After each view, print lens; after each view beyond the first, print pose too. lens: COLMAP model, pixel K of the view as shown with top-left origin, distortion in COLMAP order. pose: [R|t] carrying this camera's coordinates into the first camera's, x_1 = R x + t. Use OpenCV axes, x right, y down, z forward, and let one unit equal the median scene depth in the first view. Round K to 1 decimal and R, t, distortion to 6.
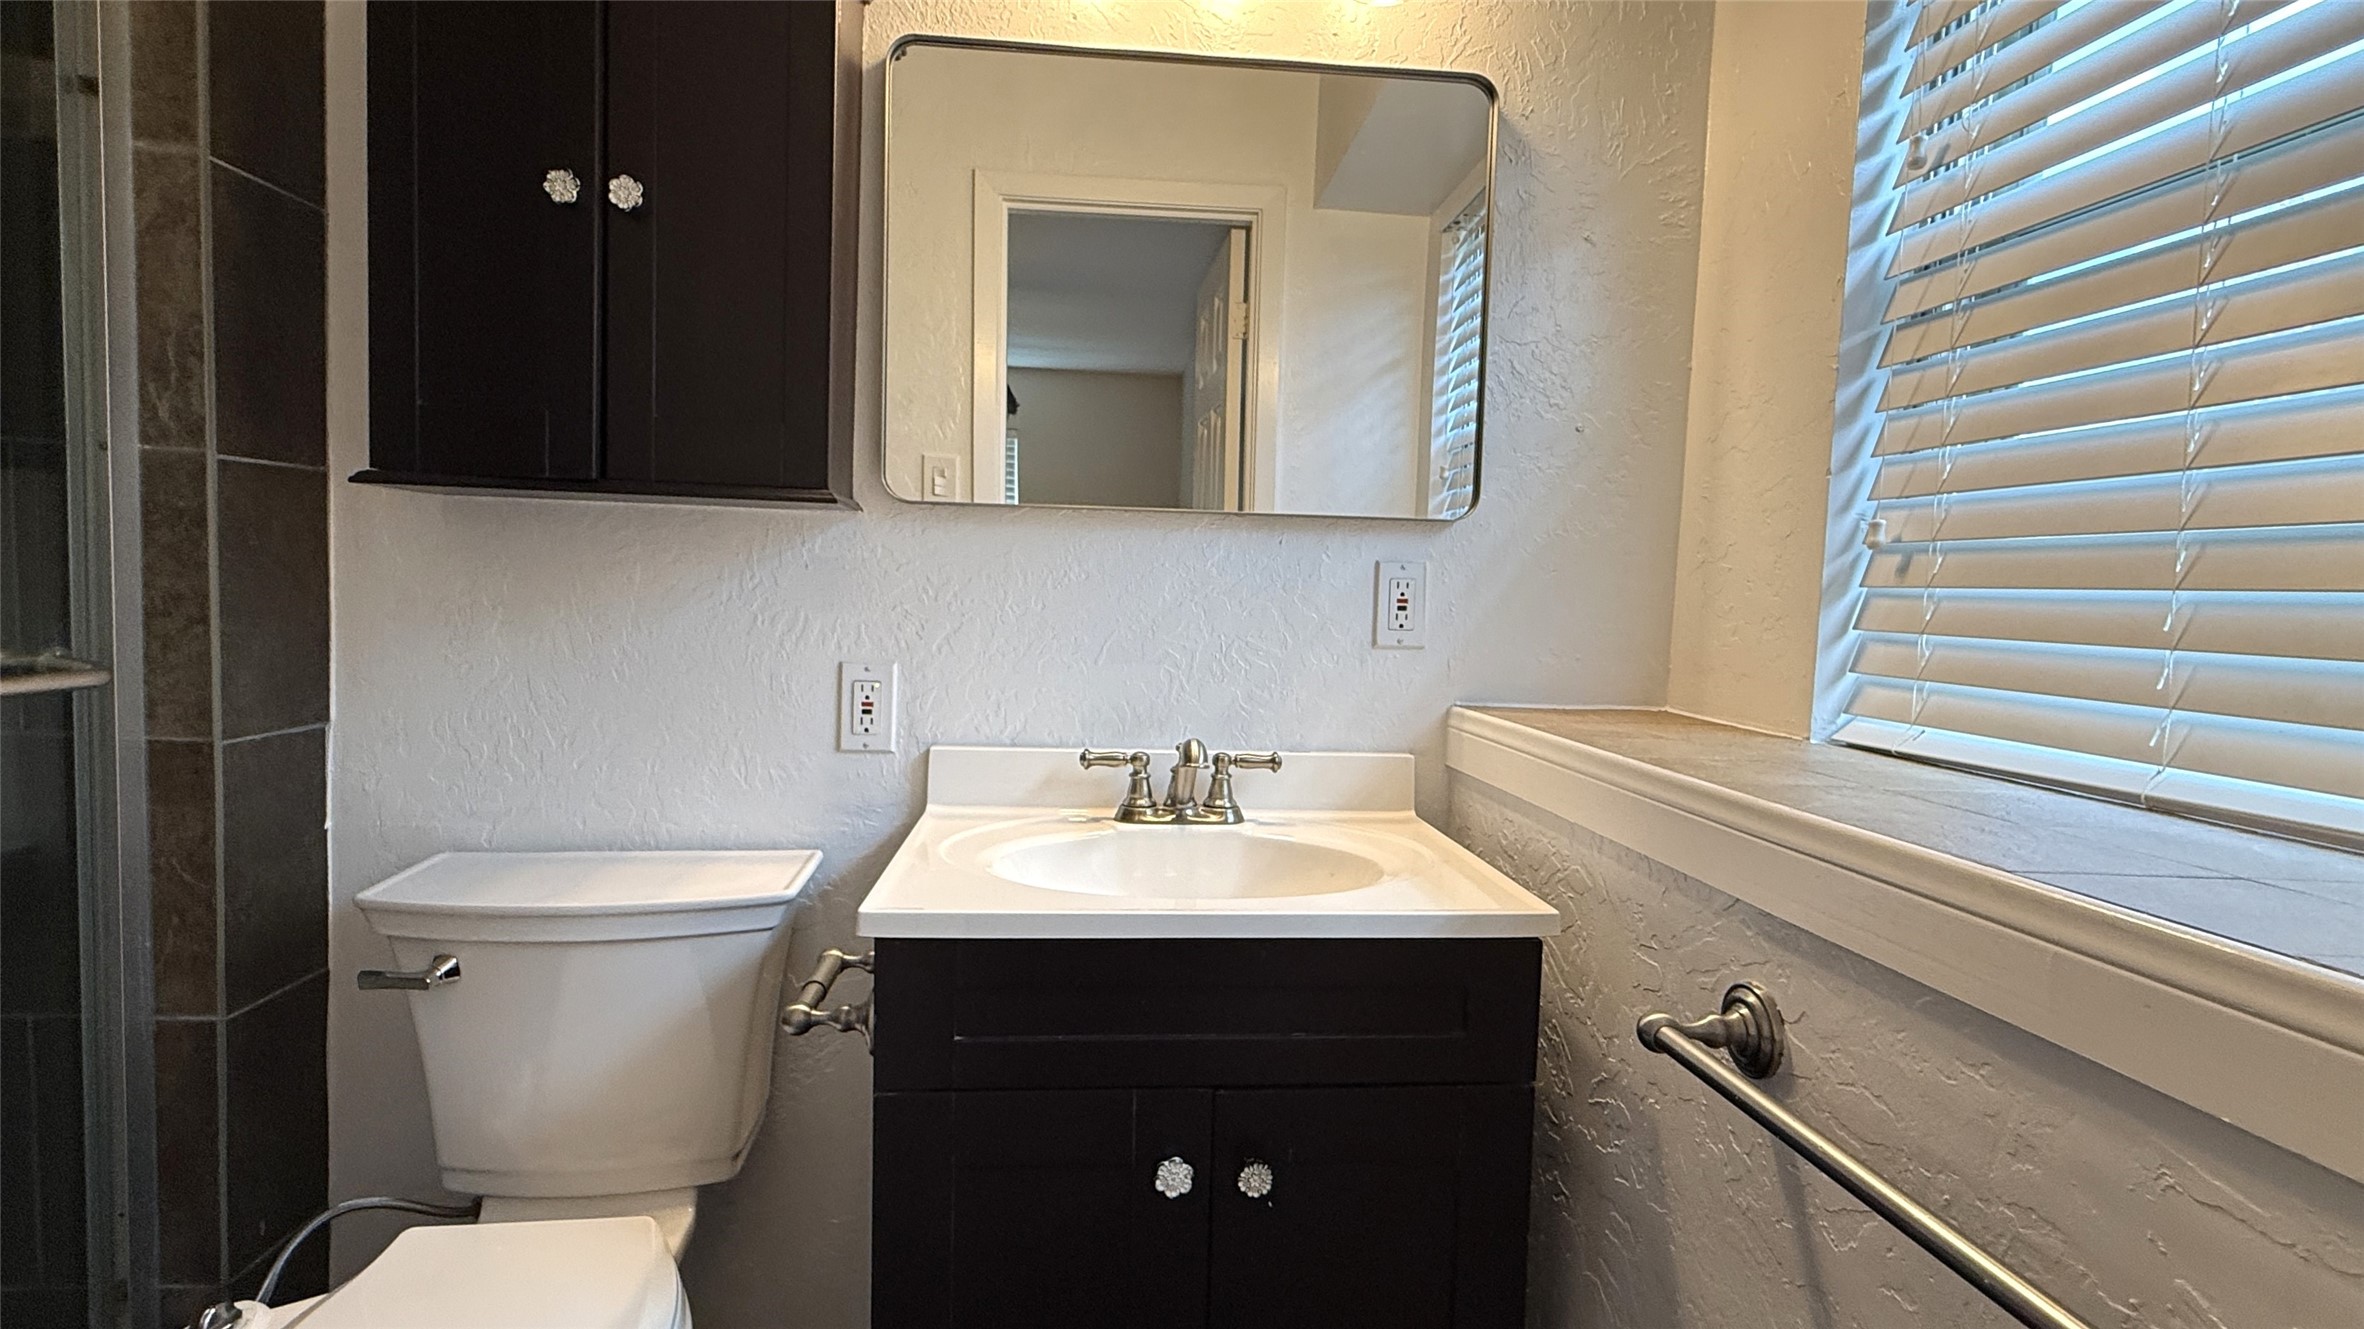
lens RADIAL K [[1336.7, 0, 1186.0], [0, 1336.7, 689.1], [0, 0, 1]] dist [0.000492, 0.000732]
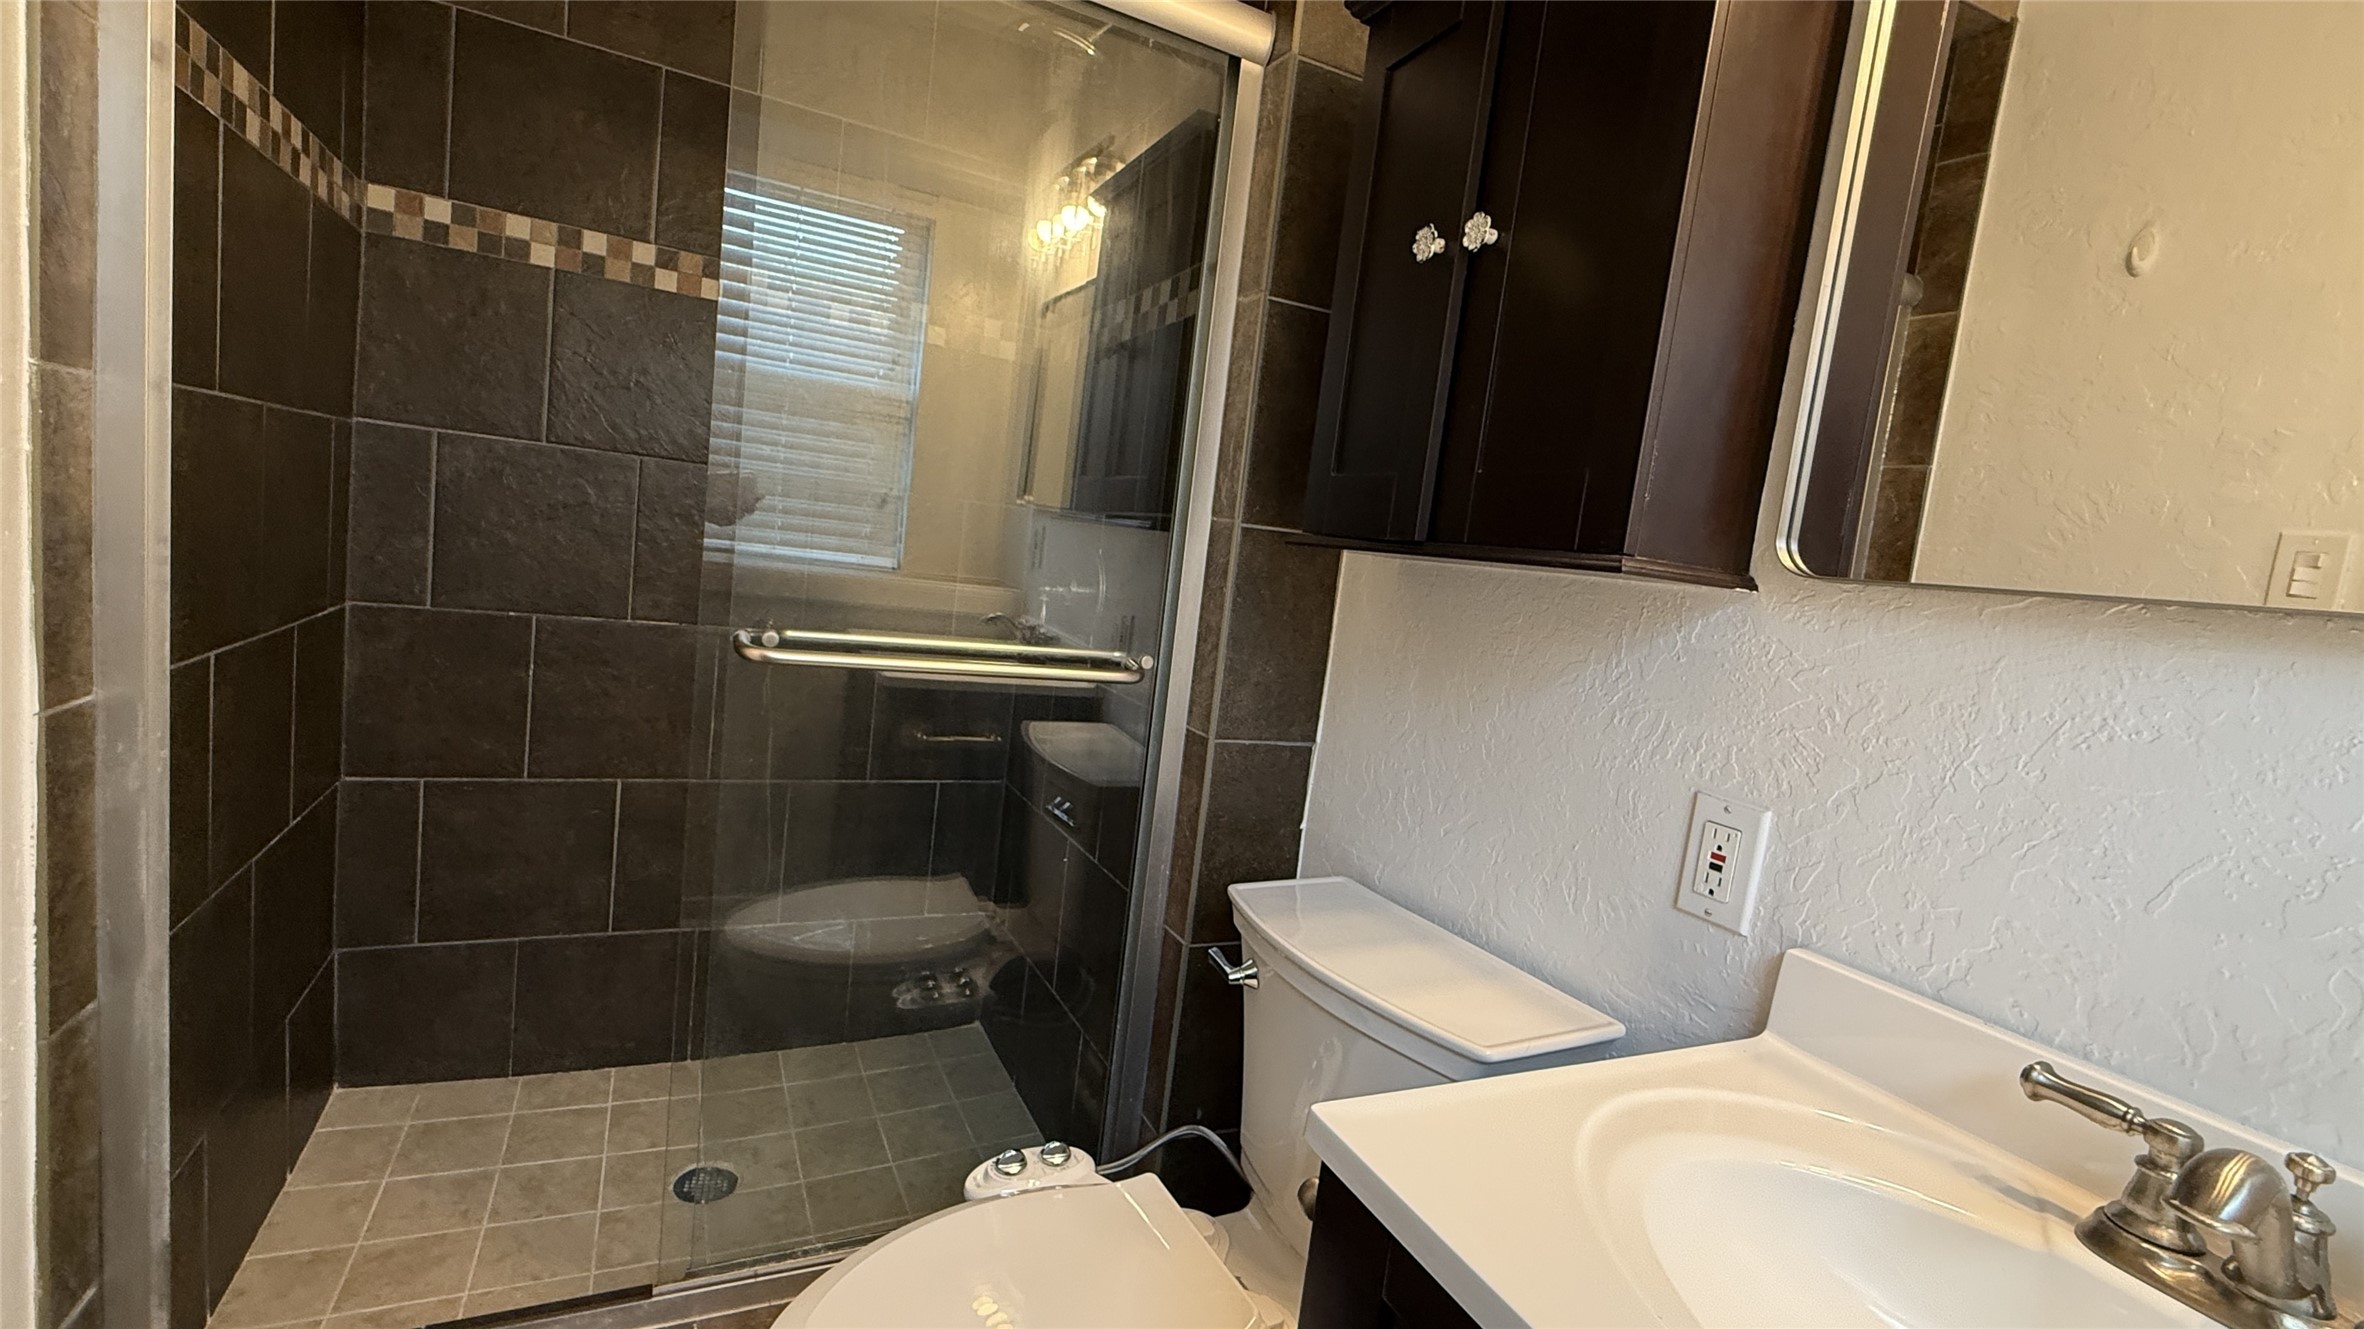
lens RADIAL K [[1041.4, 0, 1182.0], [0, 1041.4, 664.5], [0, 0, 1]] dist [0.000178, 0.000169]
pose [[0.278484, 0.101485, -0.955064, 0.220357], [-0.179767, 0.982336, 0.051965, -0.072975], [0.943467, 0.157217, 0.291809, 0.594805]]
